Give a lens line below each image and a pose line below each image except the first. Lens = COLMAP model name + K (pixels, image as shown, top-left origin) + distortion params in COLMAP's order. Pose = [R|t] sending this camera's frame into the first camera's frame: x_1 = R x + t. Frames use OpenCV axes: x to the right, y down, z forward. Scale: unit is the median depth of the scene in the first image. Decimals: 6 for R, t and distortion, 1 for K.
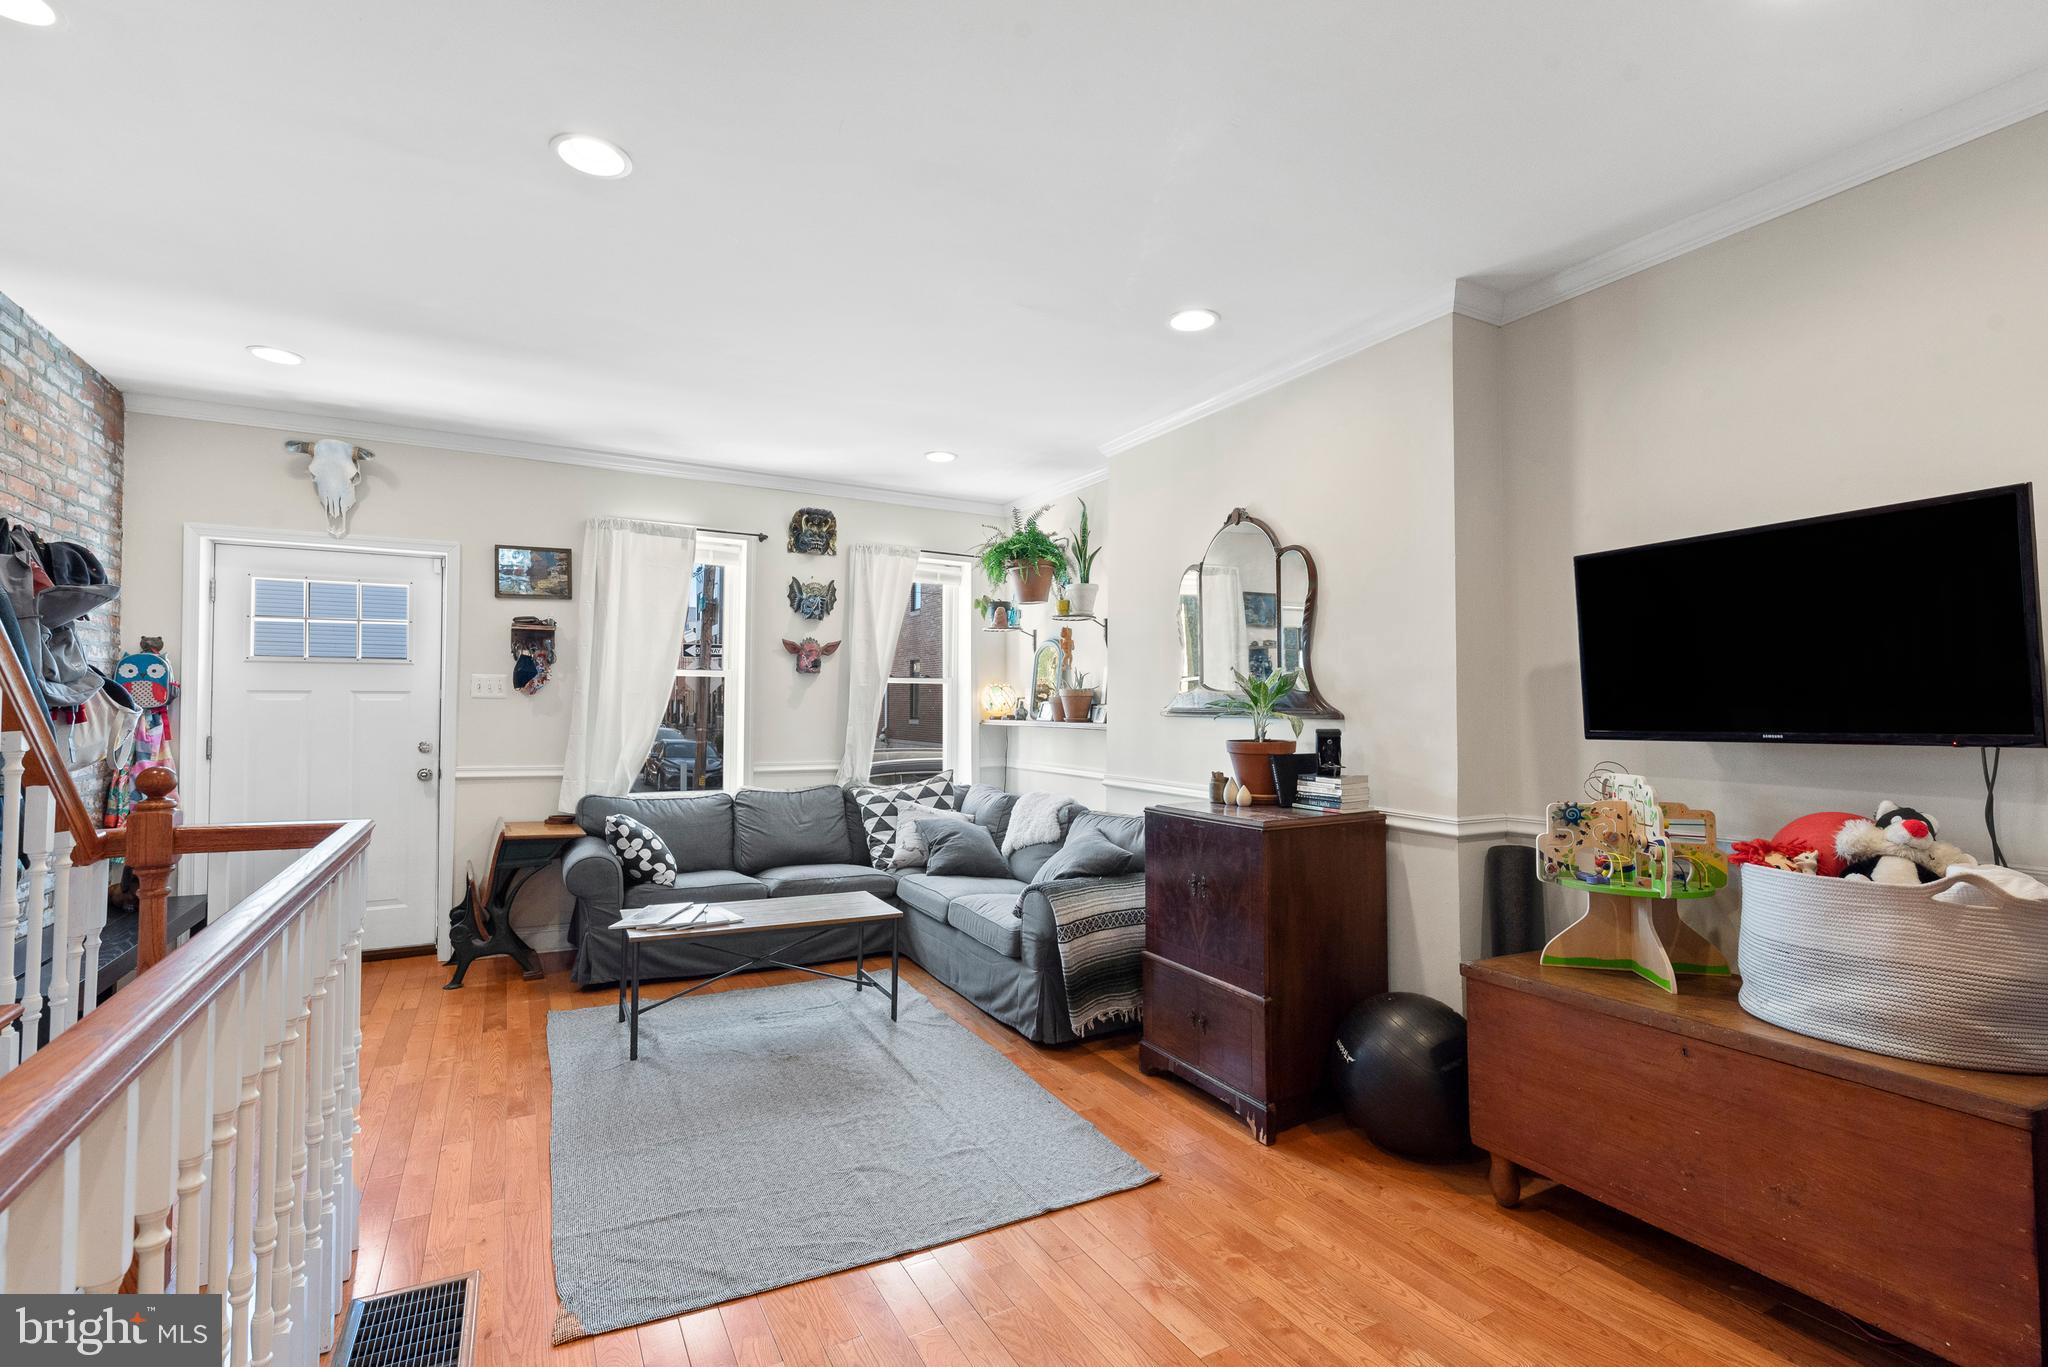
lens RADIAL K [[903.4, 0, 1012.8], [0, 903.4, 686.1], [0, 0, 1]] dist [0.001390, -0.000374]
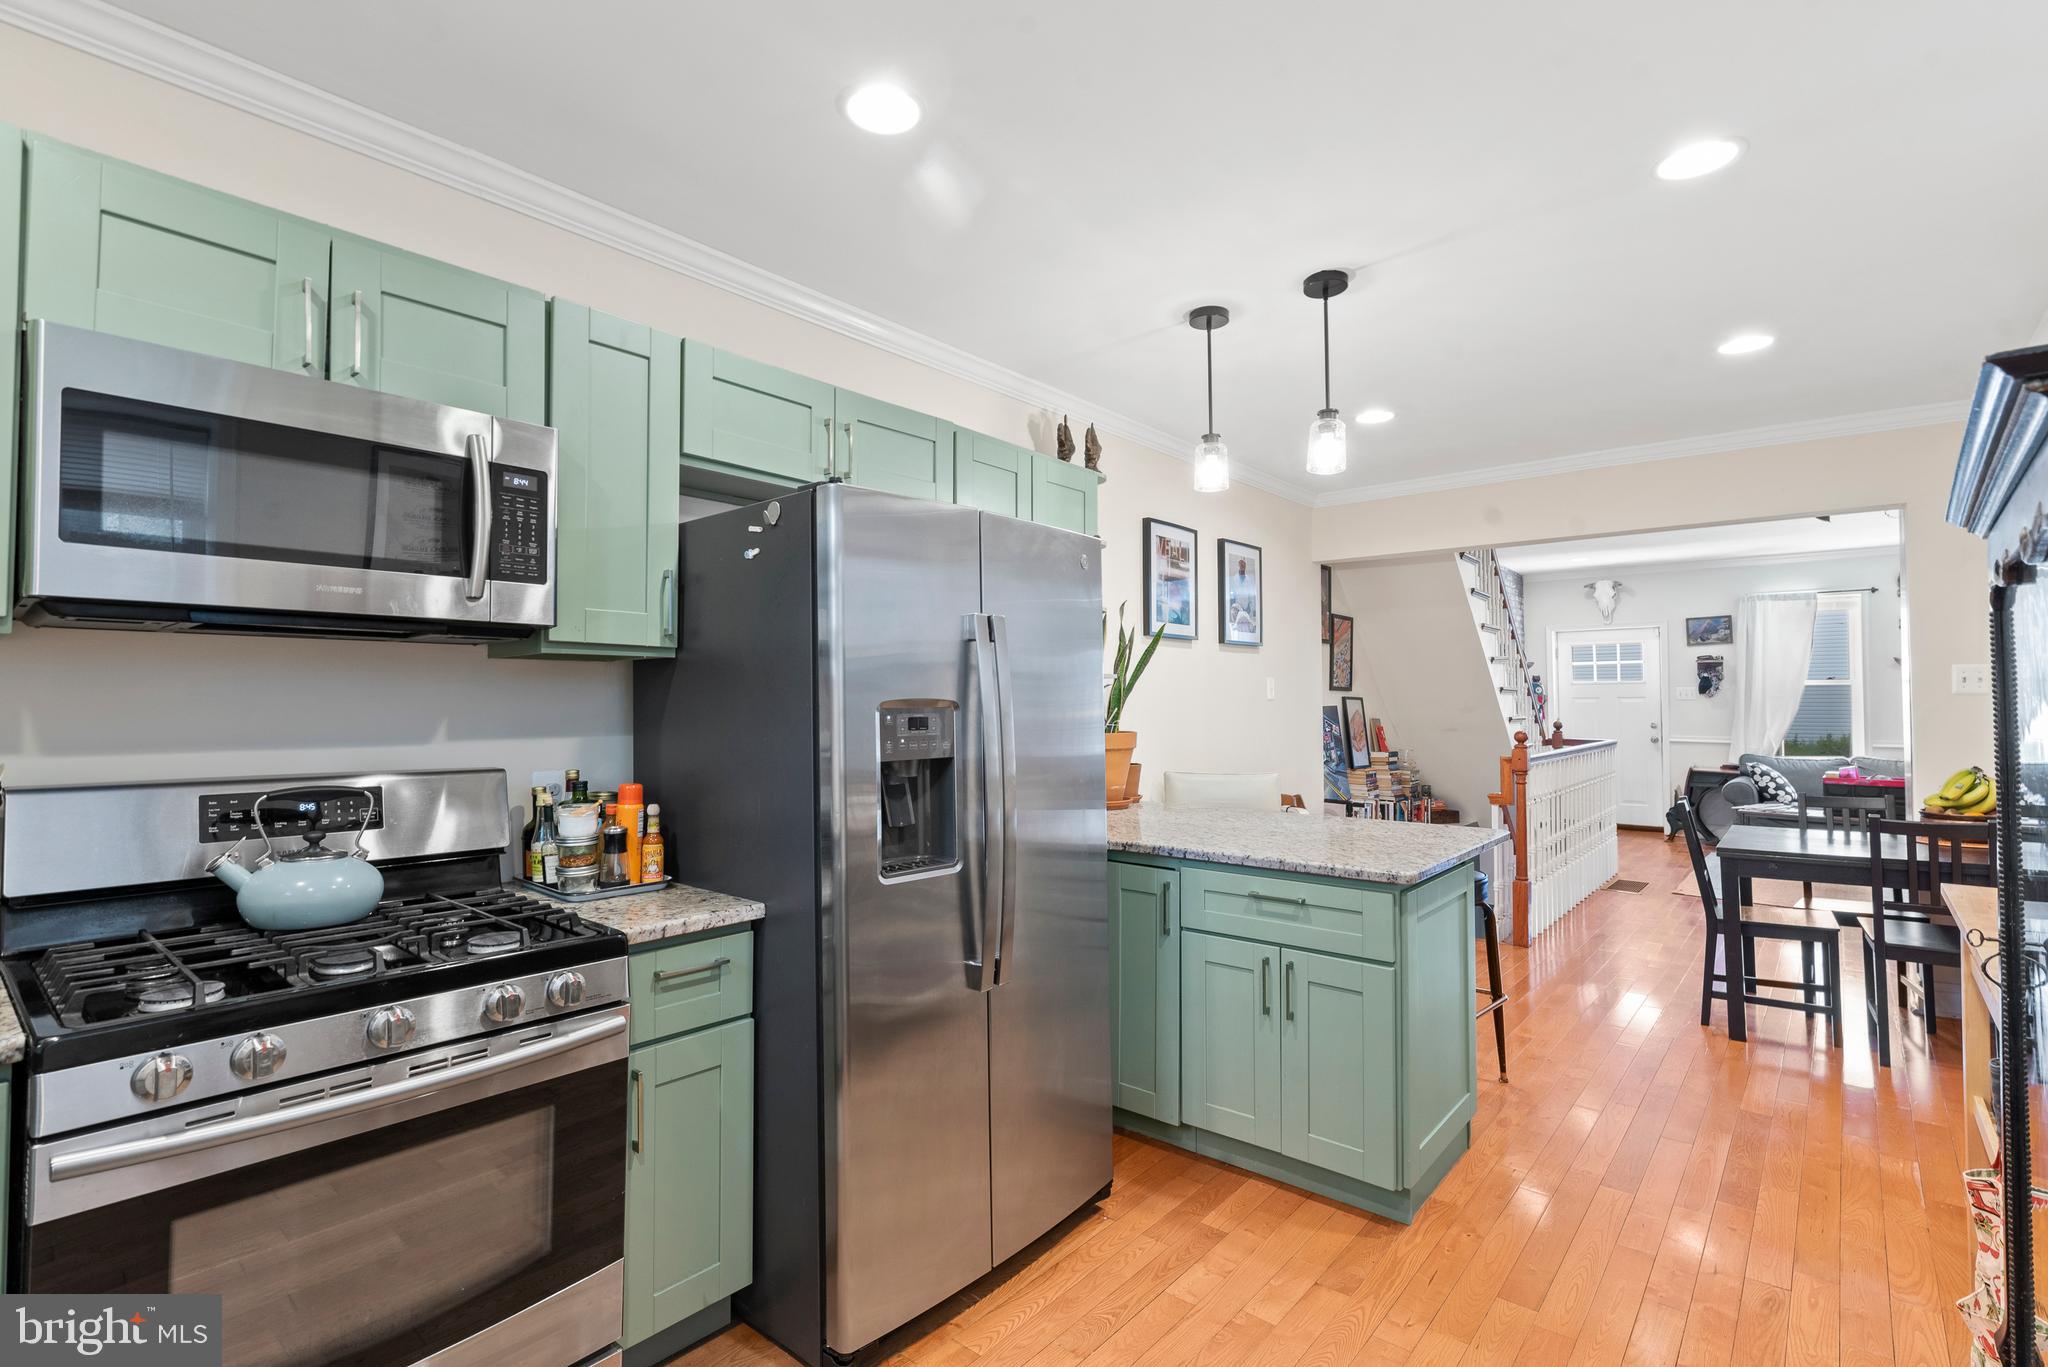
lens RADIAL K [[959.2, 0, 1024.0], [0, 959.2, 683.5], [0, 0, 1]] dist [0.002261, 0.000157]
pose [[0.363325, -0.027071, -0.931269, 0.850888], [0.025650, 0.999490, -0.019047, -0.019611], [0.931309, -0.016967, 0.363834, -1.098972]]
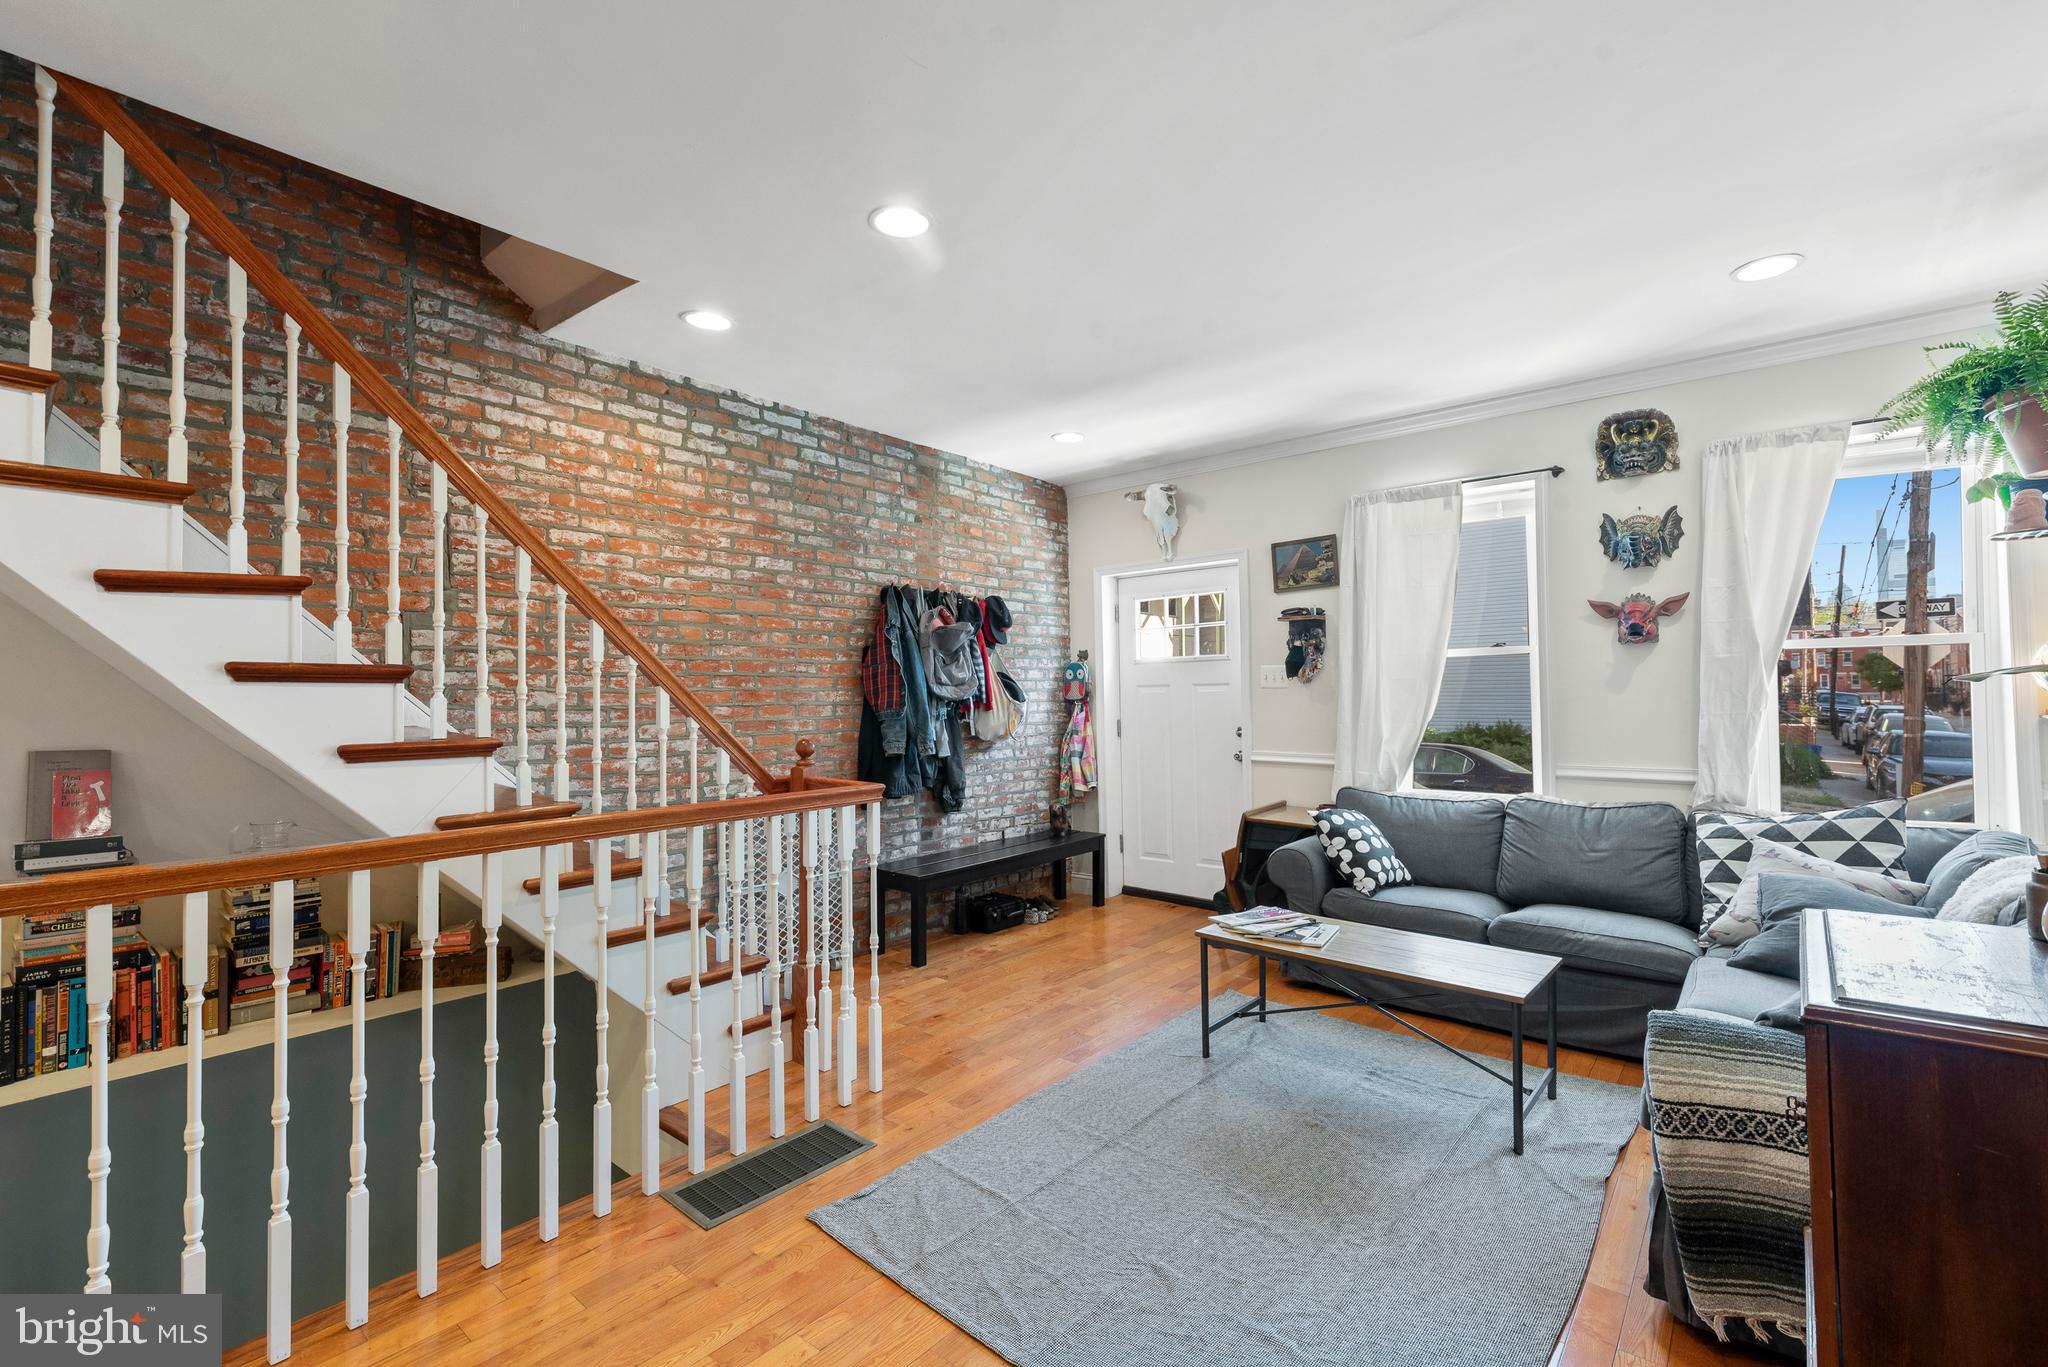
lens RADIAL K [[897.1, 0, 1021.8], [0, 897.1, 681.9], [0, 0, 1]] dist [-0.000143, -0.000514]
pose [[0.360351, -0.024085, -0.932506, 0.328729], [0.035729, 0.999289, -0.012003, 0.009105], [0.932132, -0.028992, 0.360956, 0.368223]]
